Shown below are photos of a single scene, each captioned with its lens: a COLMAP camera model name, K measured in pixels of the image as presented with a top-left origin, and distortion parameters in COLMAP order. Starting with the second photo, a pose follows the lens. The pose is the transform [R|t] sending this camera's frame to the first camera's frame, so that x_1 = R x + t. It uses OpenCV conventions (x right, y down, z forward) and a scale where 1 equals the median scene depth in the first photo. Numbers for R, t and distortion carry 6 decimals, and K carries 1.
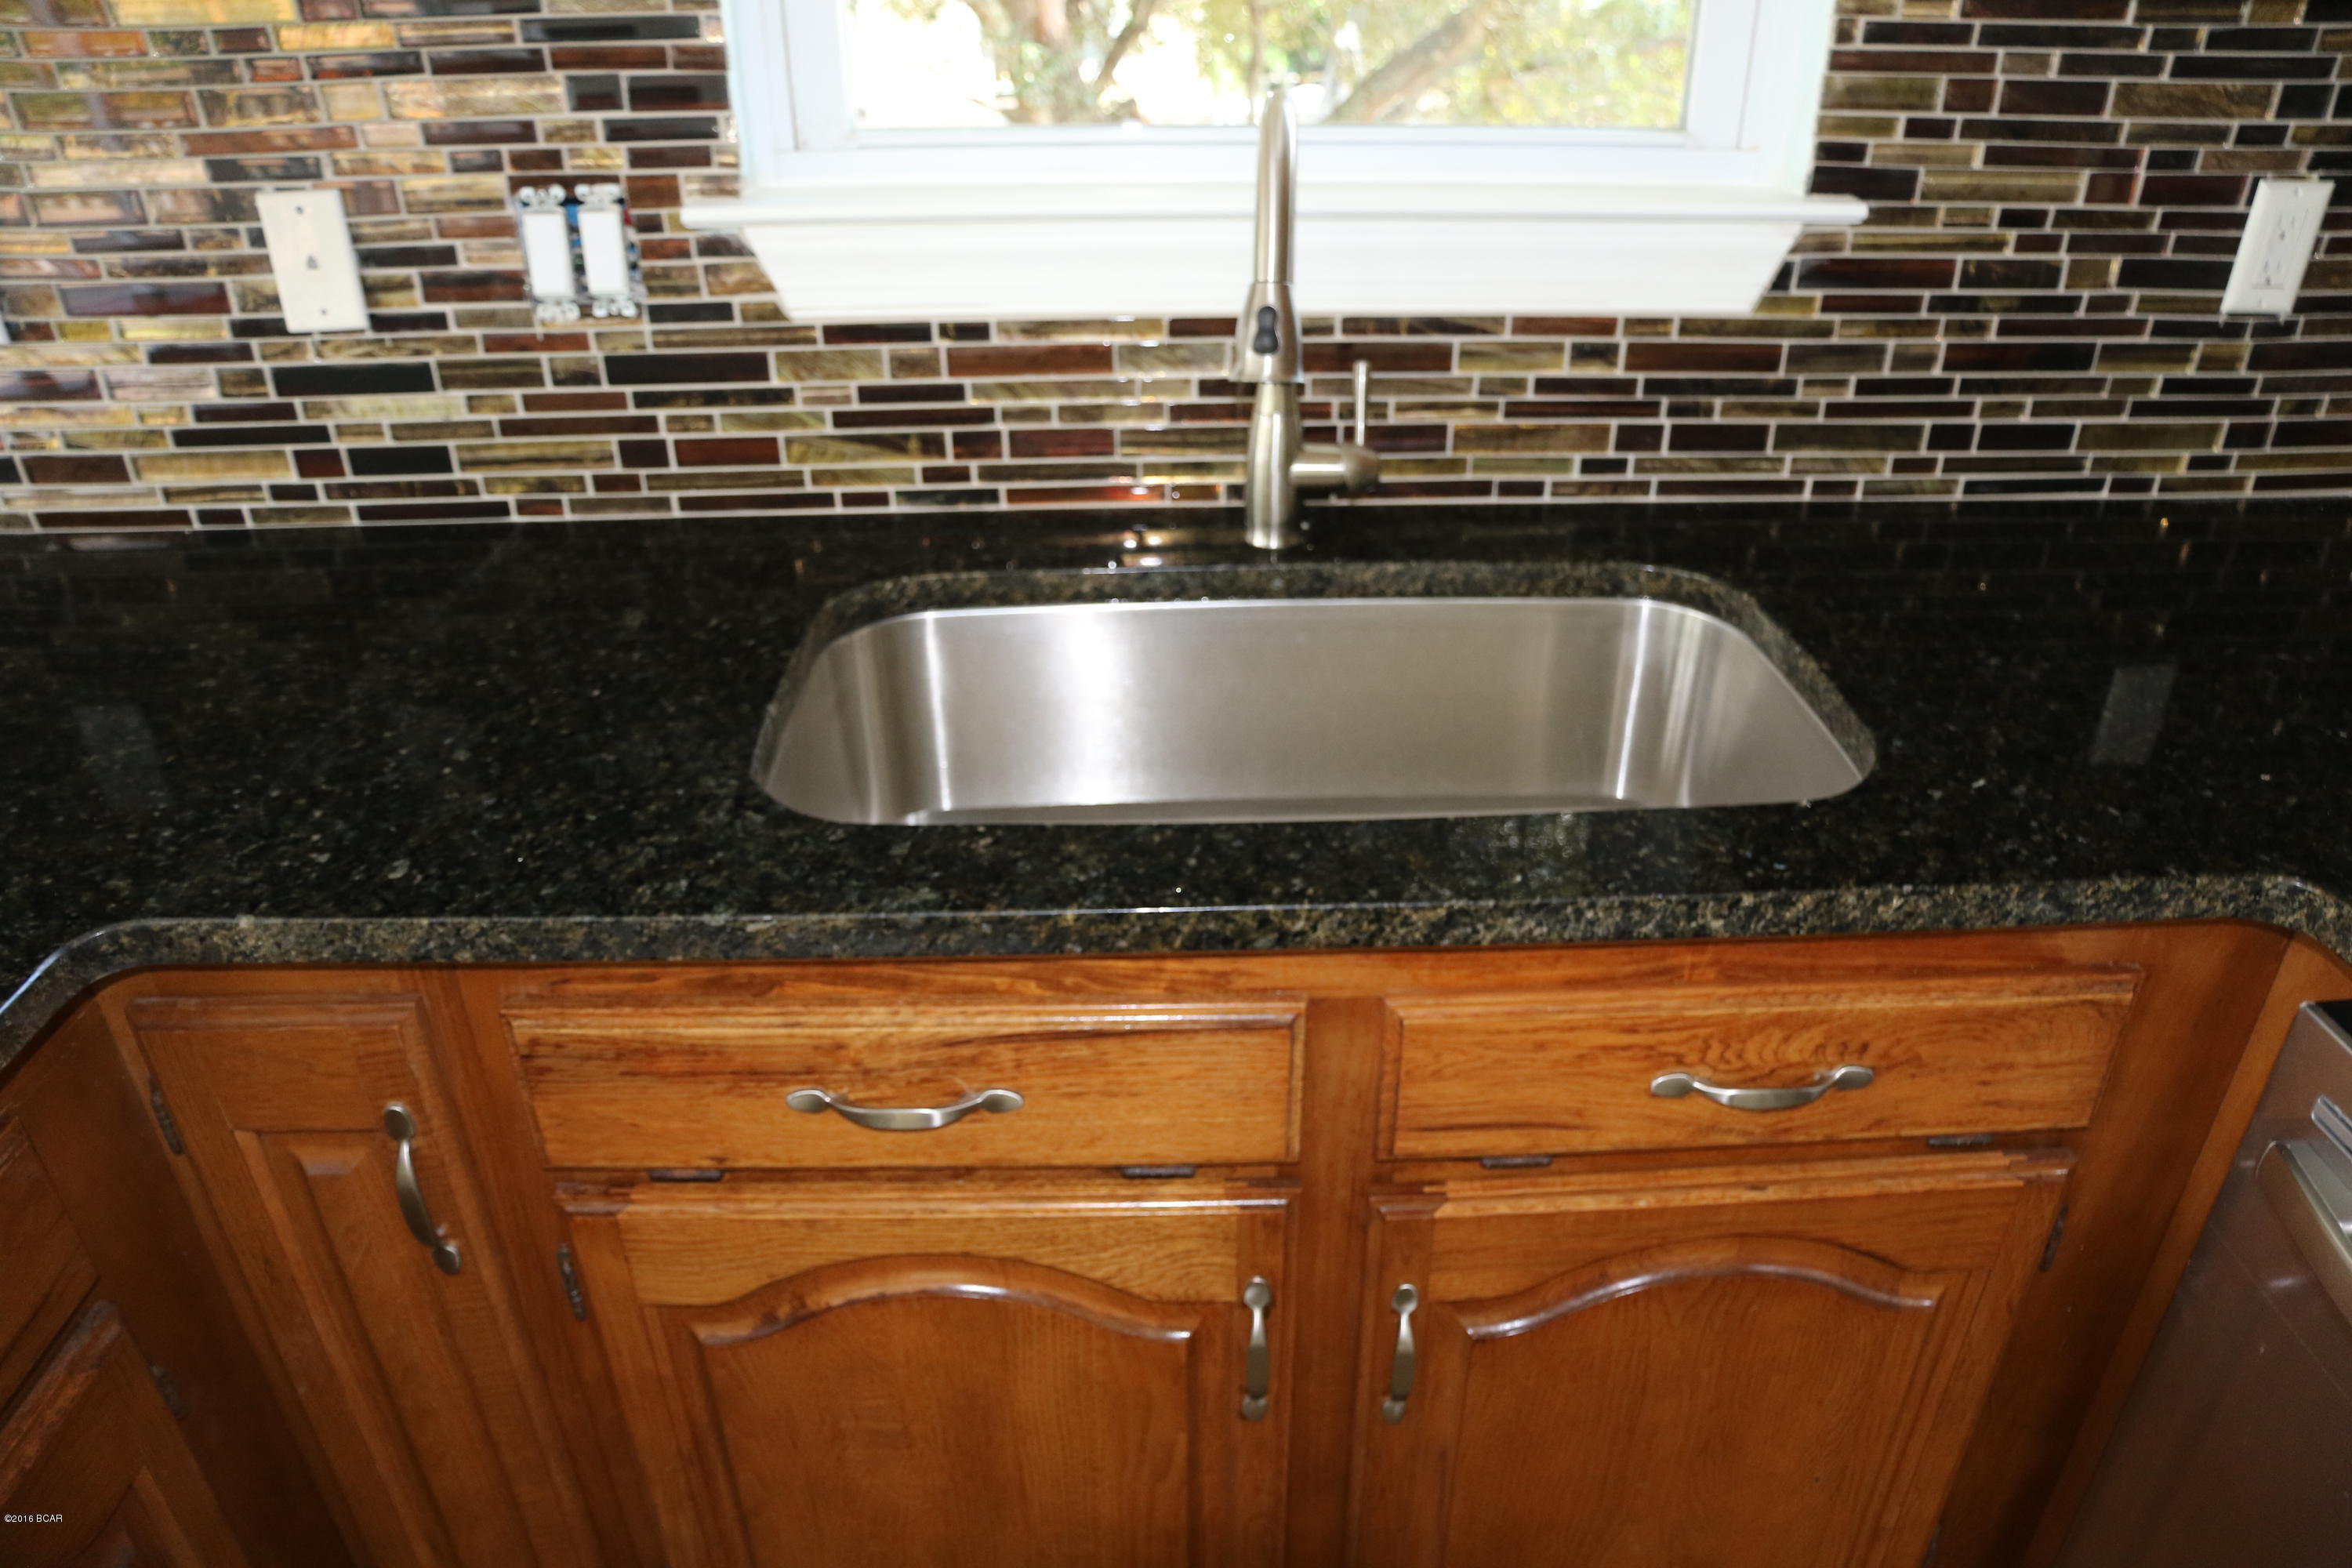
lens RADIAL K [[1595.3, 0, 1207.5], [0, 1595.3, 779.5], [0, 0, 1]] dist [-0.091213, 0.040793]
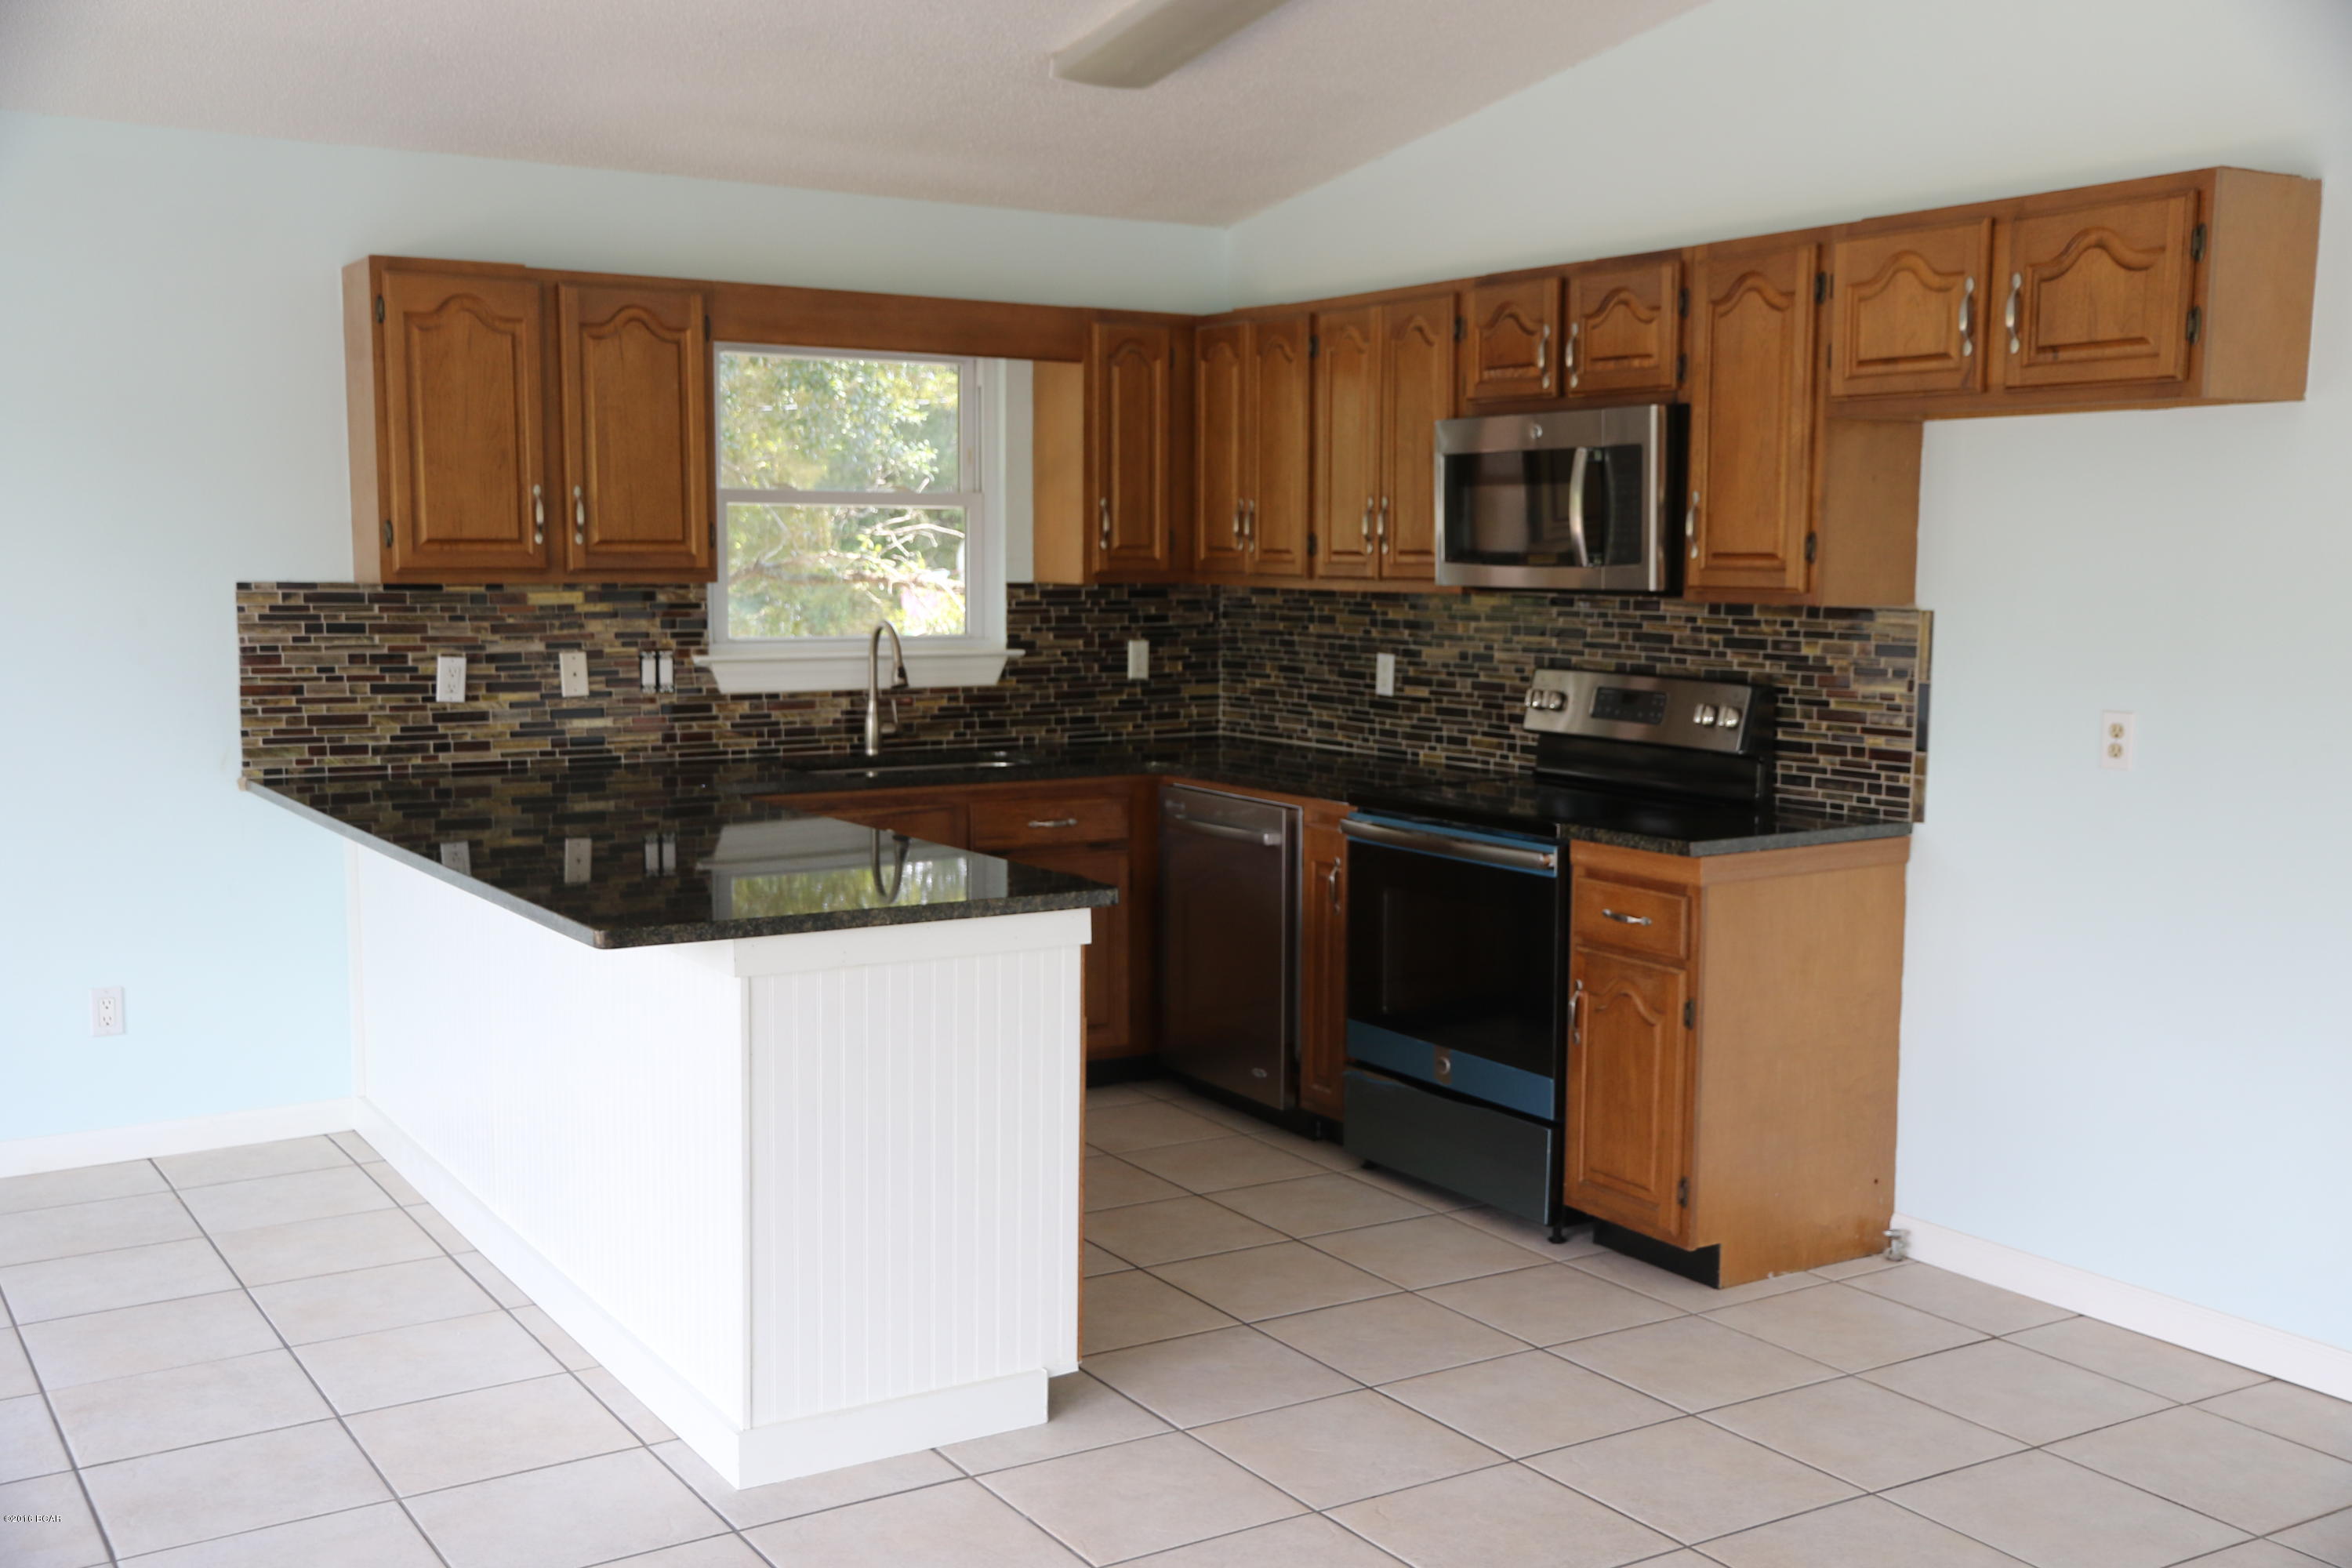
lens RADIAL K [[2368.0, 0, 1177.1], [0, 2368.0, 786.2], [0, 0, 1]] dist [0.040570, 0.000000]
pose [[0.868599, -0.047154, 0.493267, -1.809458], [0.241323, 0.909686, -0.337986, 1.689309], [-0.432780, 0.412611, 0.801532, -3.096691]]
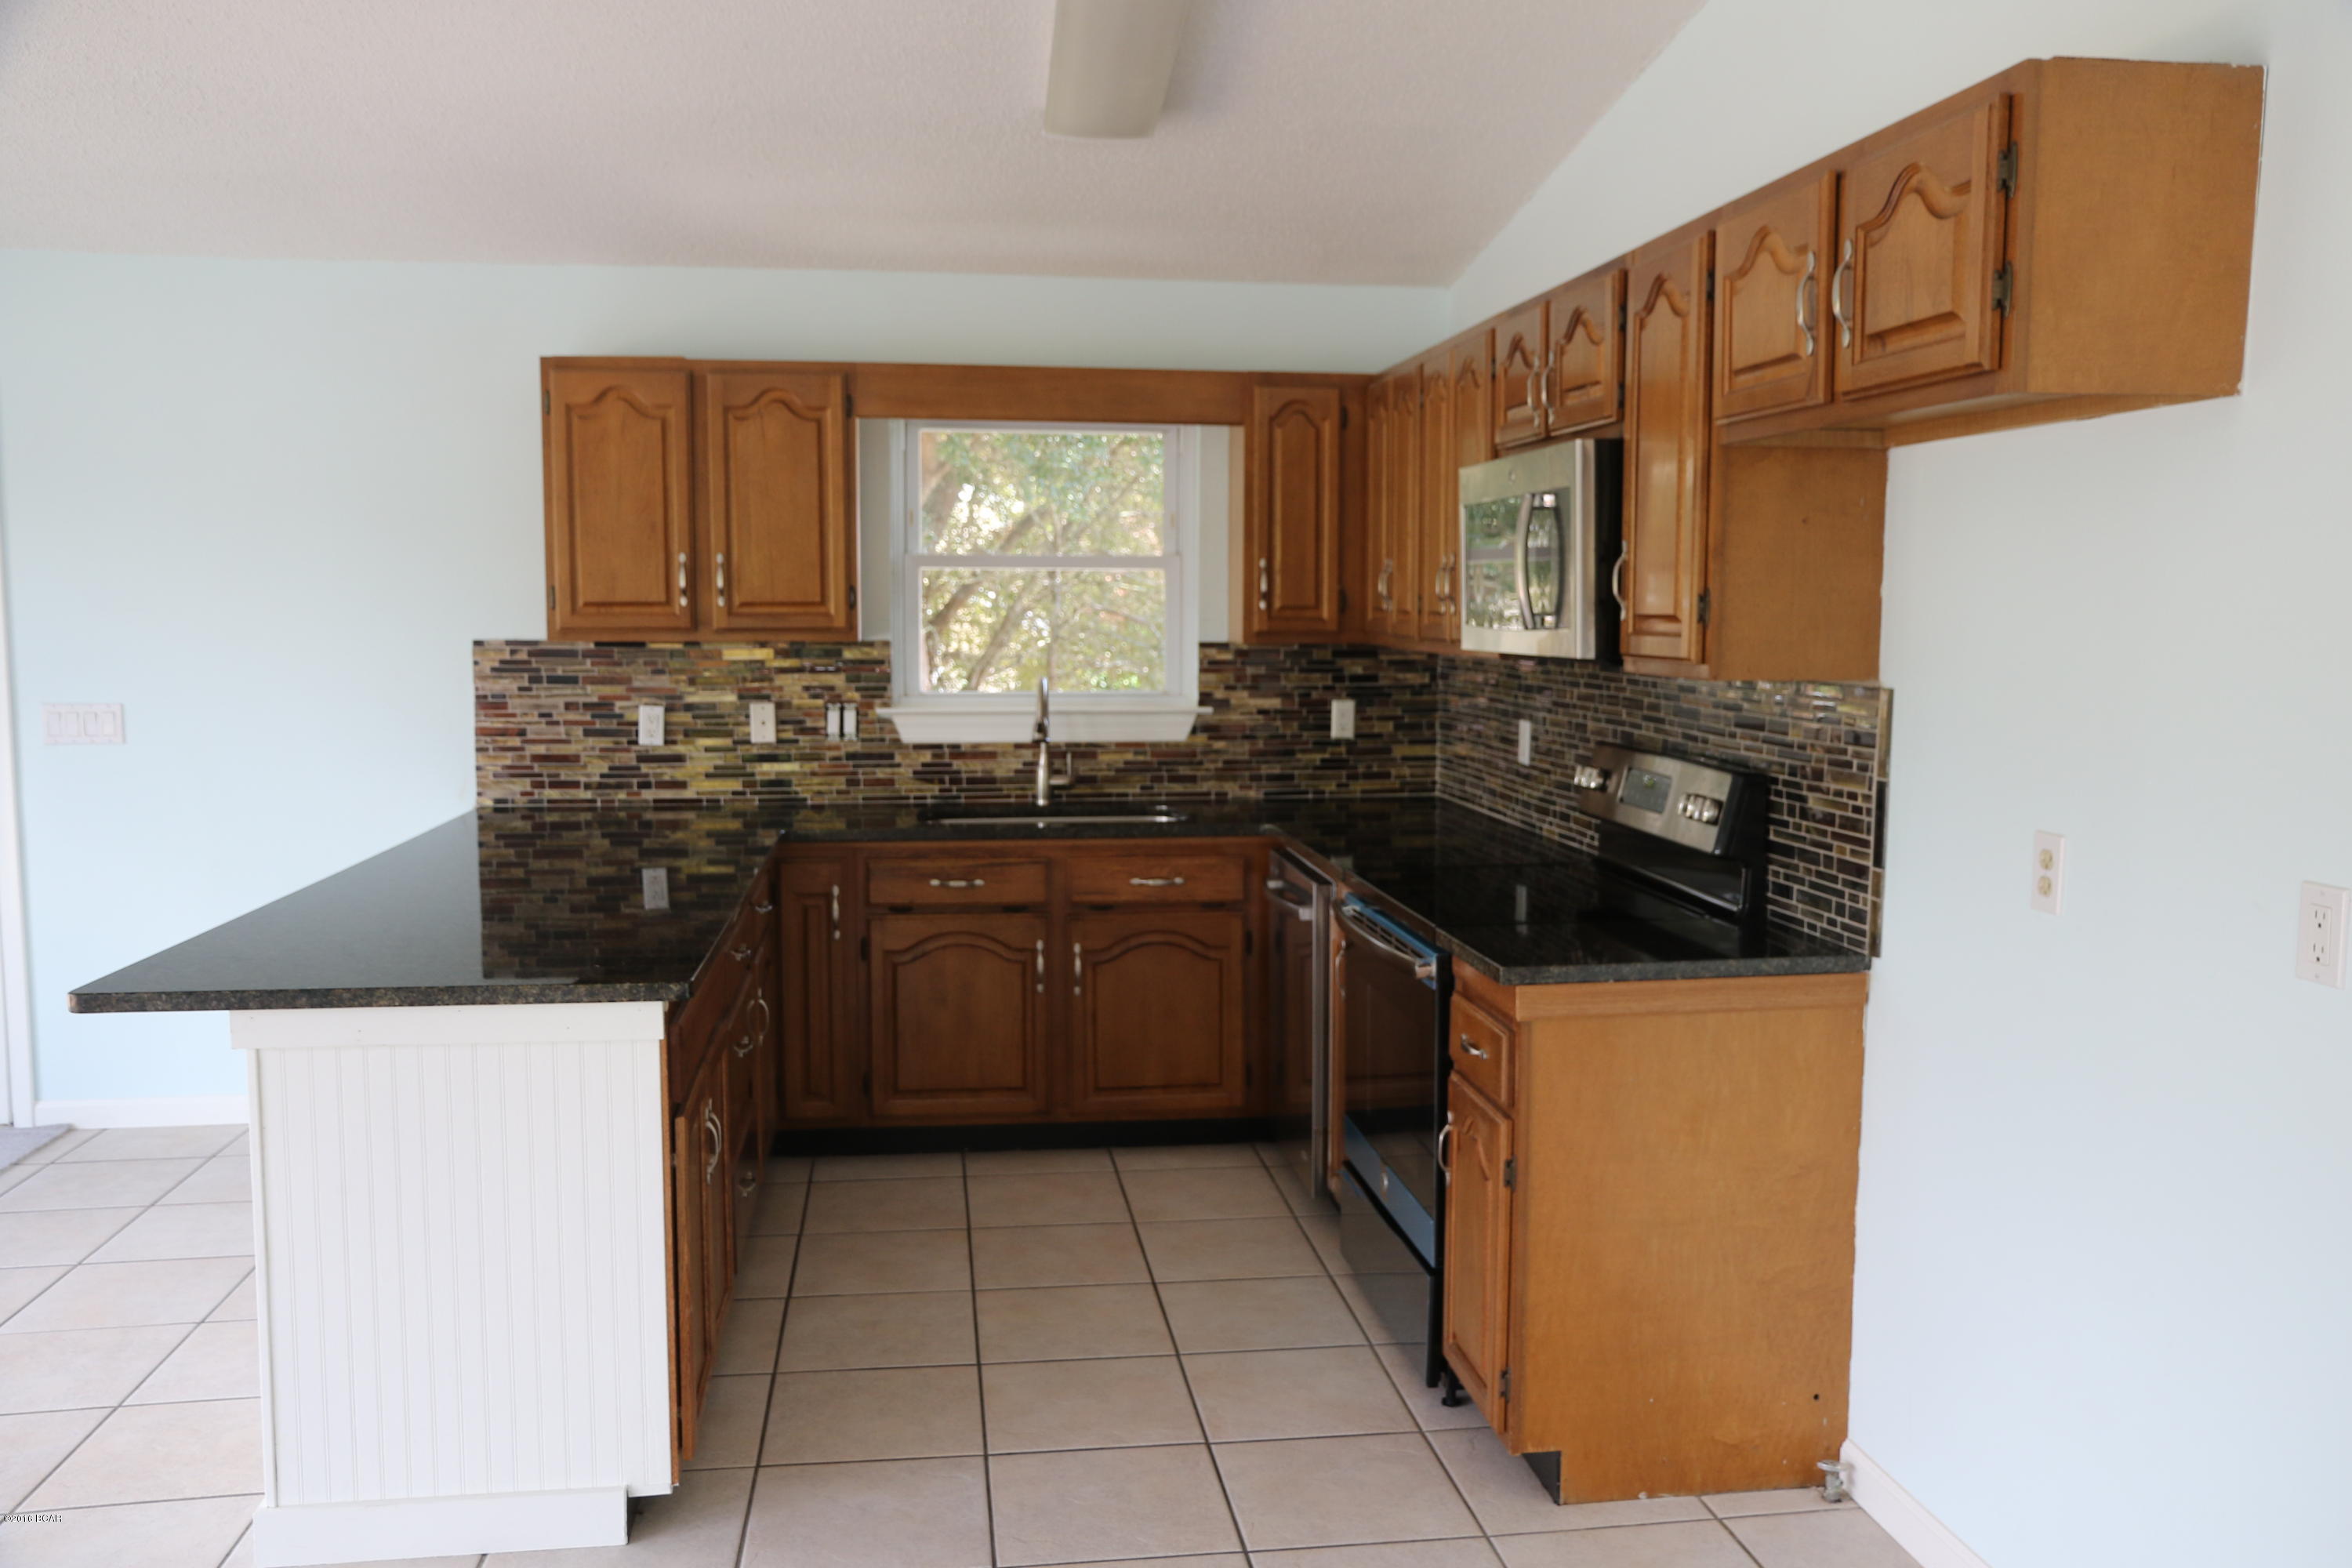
lens RADIAL K [[1900.6, 0, 1178.2], [0, 1900.6, 785.6], [0, 0, 1]] dist [-0.018730, 0.020843]
pose [[0.995782, -0.007001, 0.091484, -0.047023], [0.043743, 0.912698, -0.406287, 1.486030], [-0.080653, 0.408575, 0.909154, -2.741933]]
